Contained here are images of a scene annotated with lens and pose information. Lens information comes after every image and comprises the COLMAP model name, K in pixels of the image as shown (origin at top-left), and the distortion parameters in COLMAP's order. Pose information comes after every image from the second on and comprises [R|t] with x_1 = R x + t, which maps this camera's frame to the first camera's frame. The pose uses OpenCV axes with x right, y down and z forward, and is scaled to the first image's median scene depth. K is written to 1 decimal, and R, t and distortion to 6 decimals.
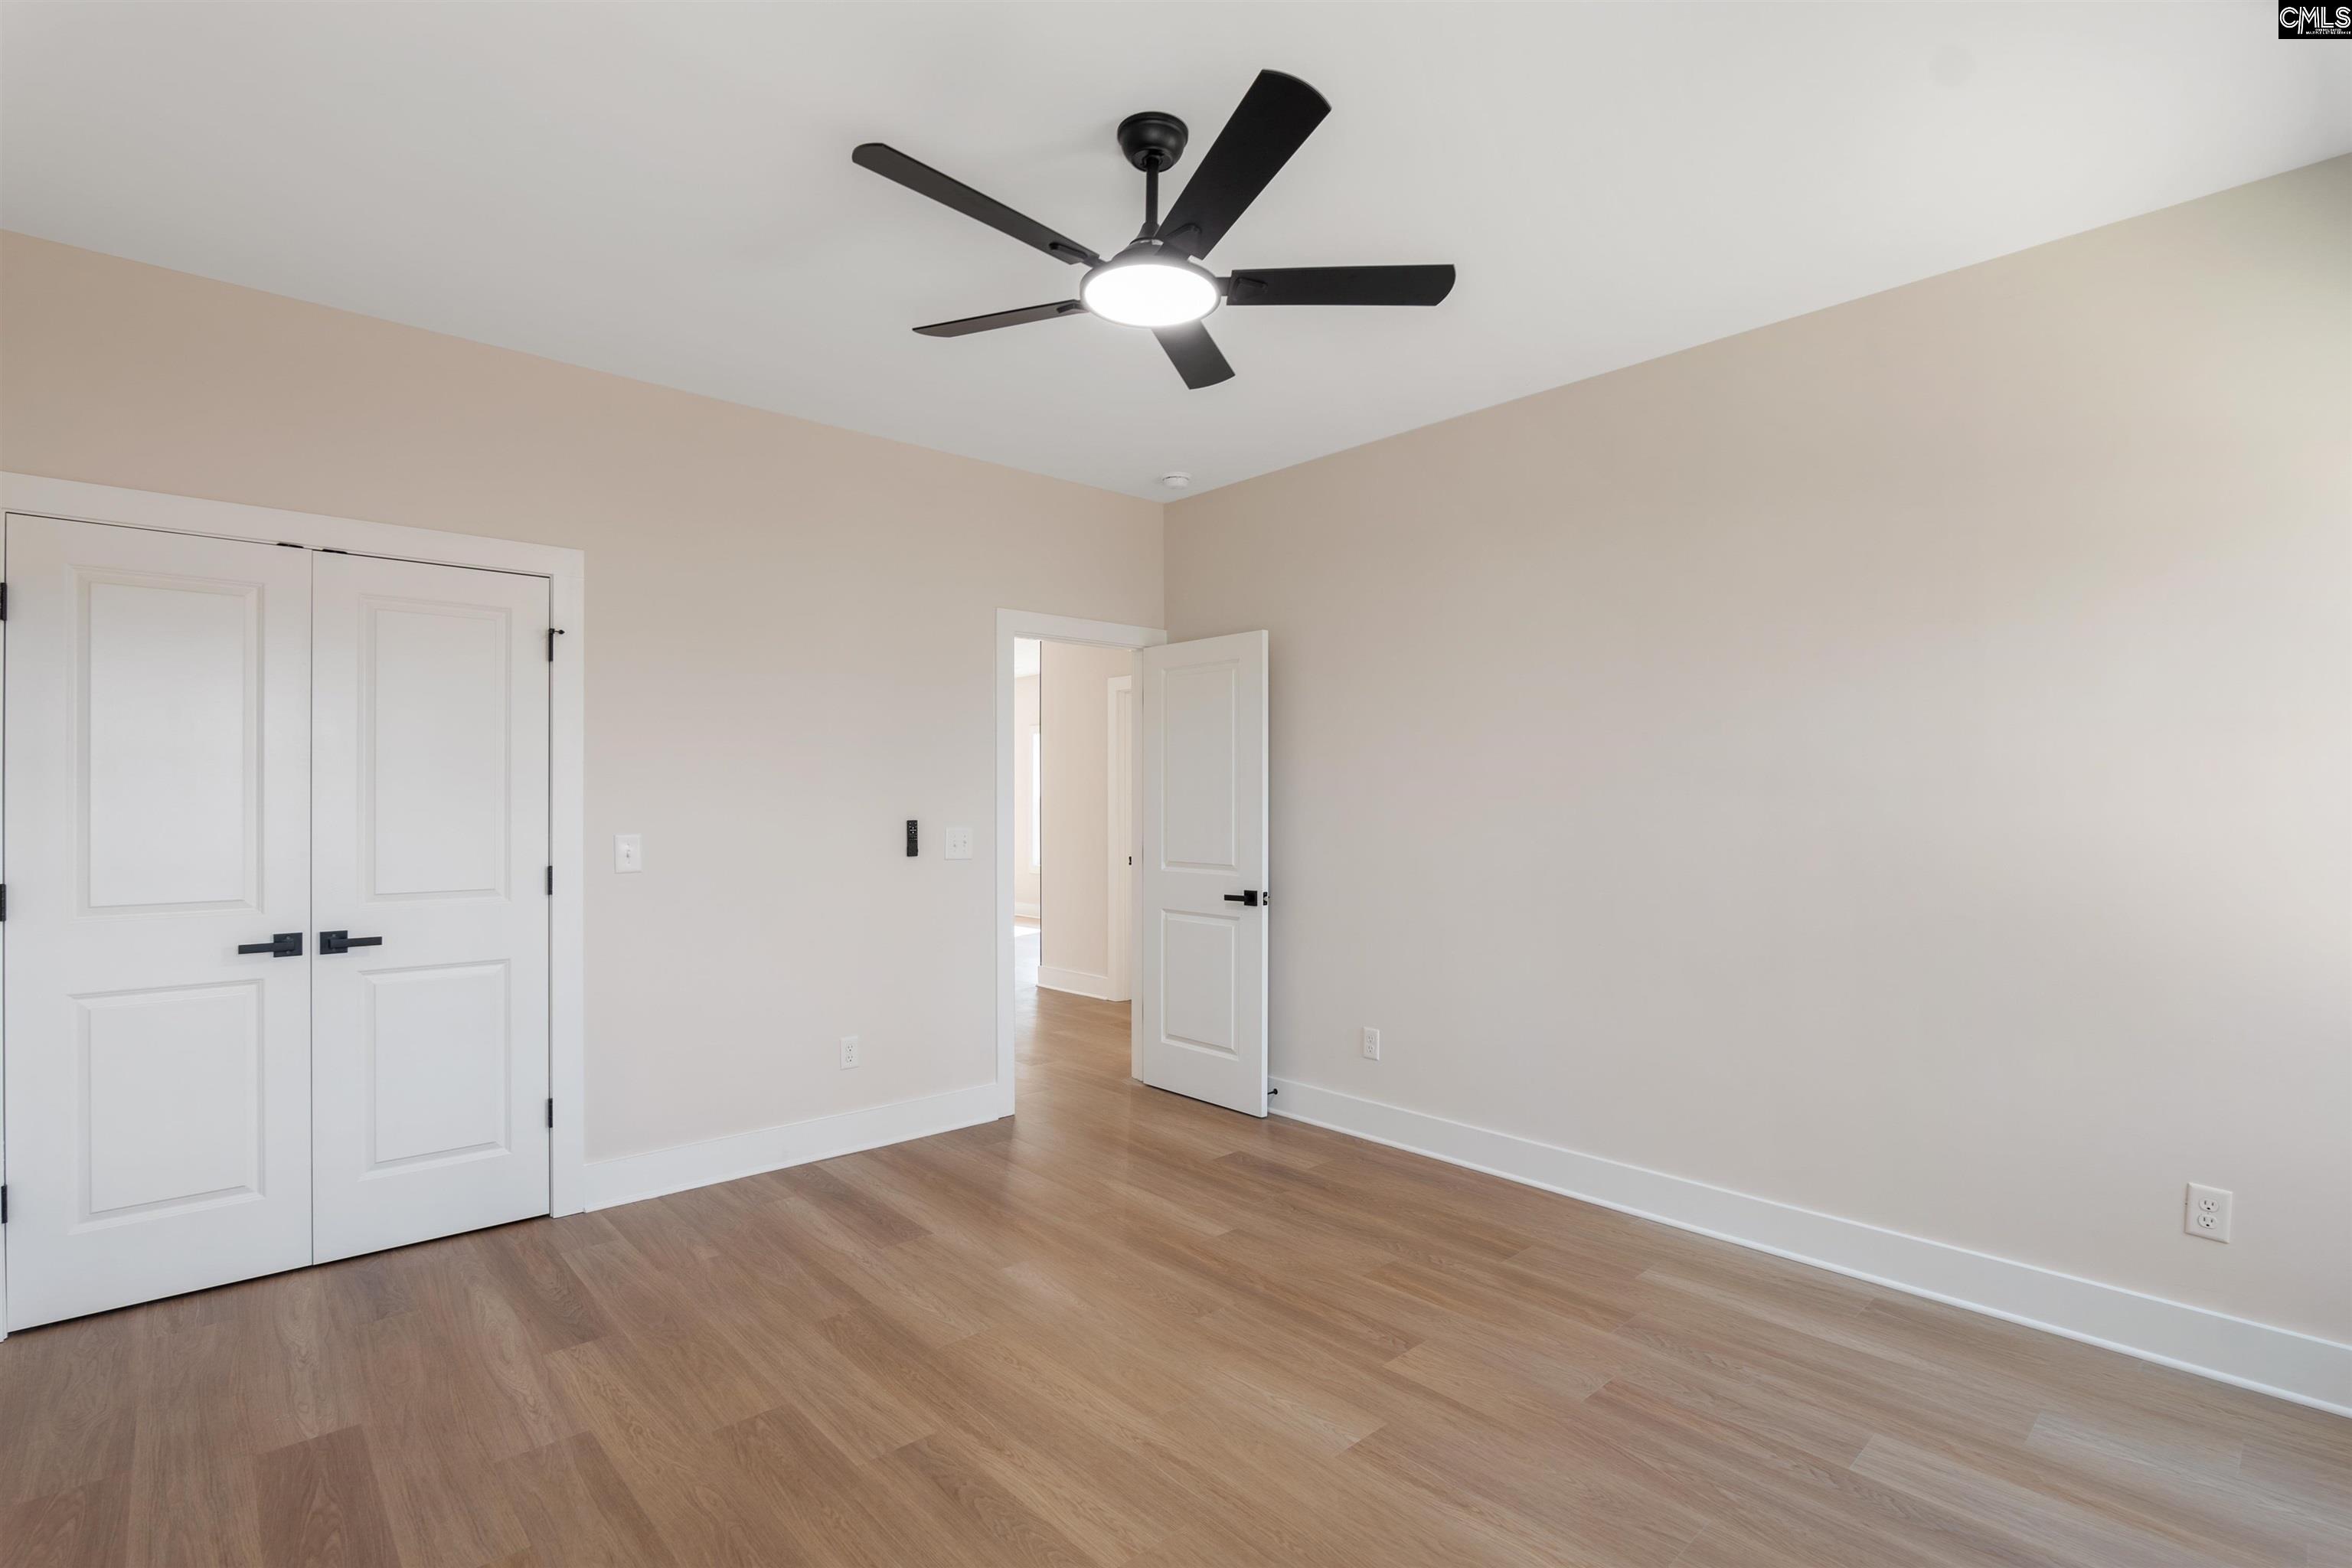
lens RADIAL K [[1100.6, 0, 1162.7], [0, 1100.6, 799.9], [0, 0, 1]] dist [-0.024524, 0.007798]
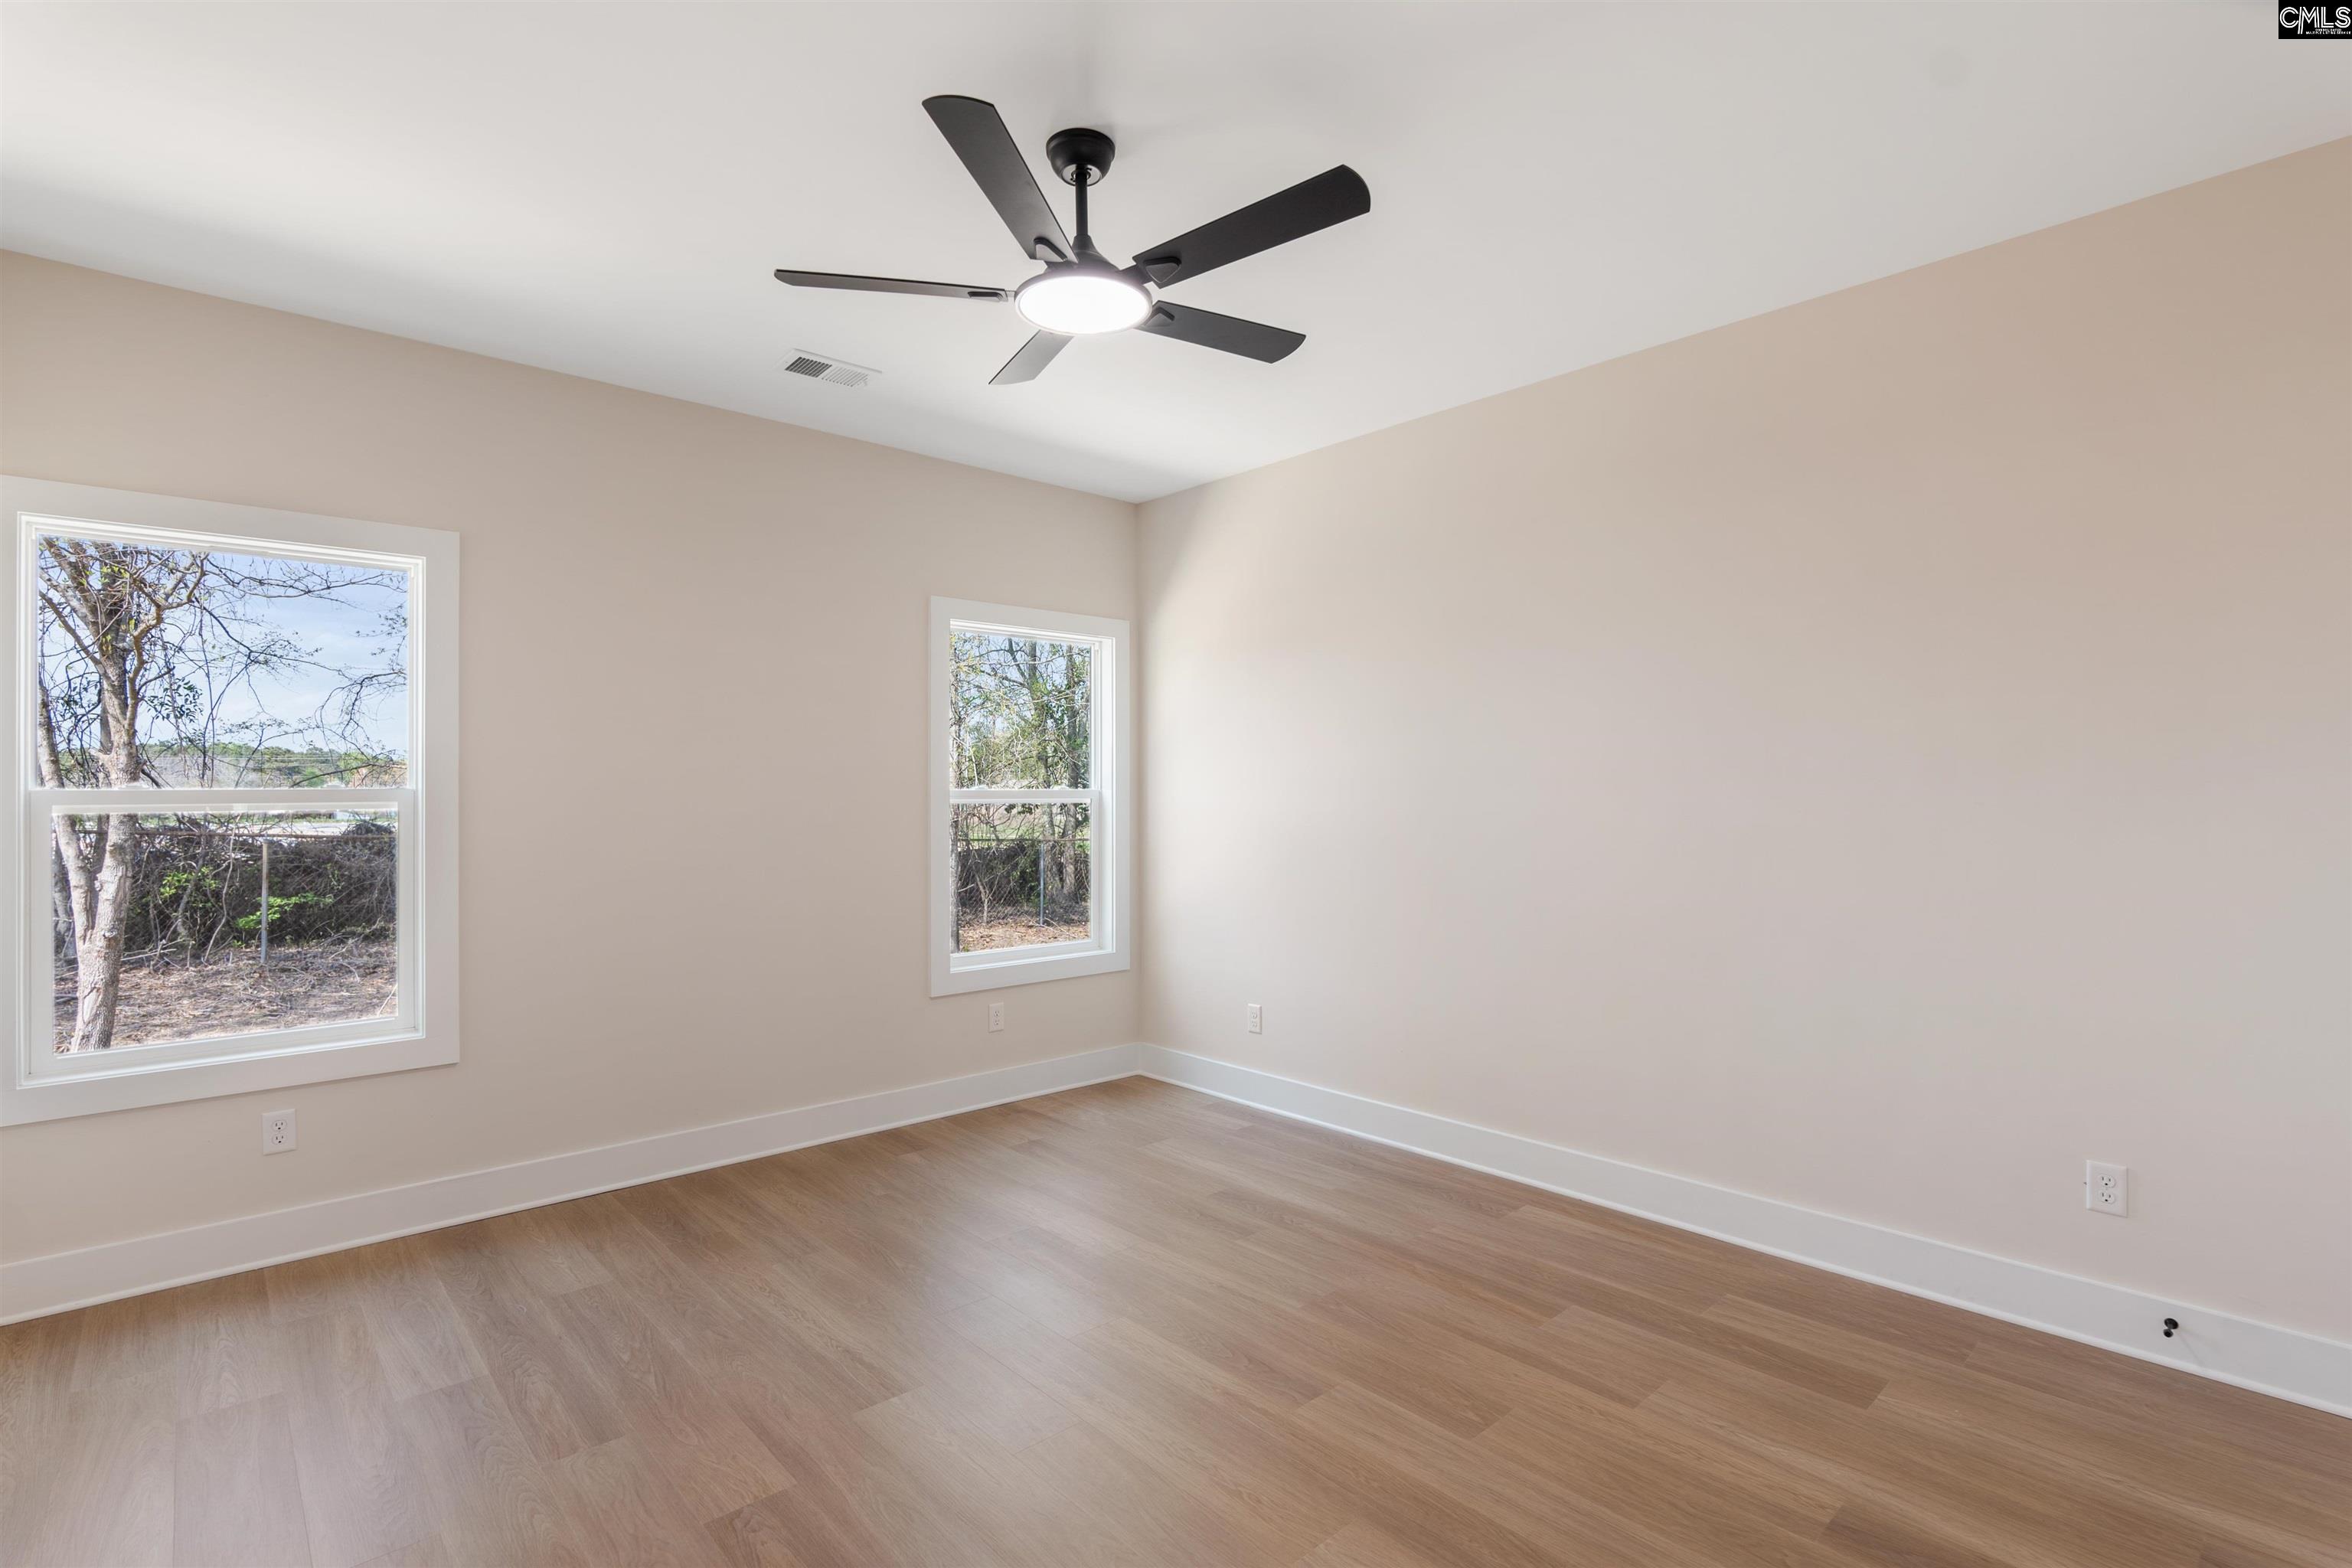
lens RADIAL K [[1100.6, 0, 1162.7], [0, 1100.6, 799.9], [0, 0, 1]] dist [-0.024524, 0.007798]
pose [[-0.999984, 0.001452, 0.005519, -0.092457], [0.001504, 0.999954, 0.009493, -0.006240], [-0.005505, 0.009501, -0.999940, 2.096692]]
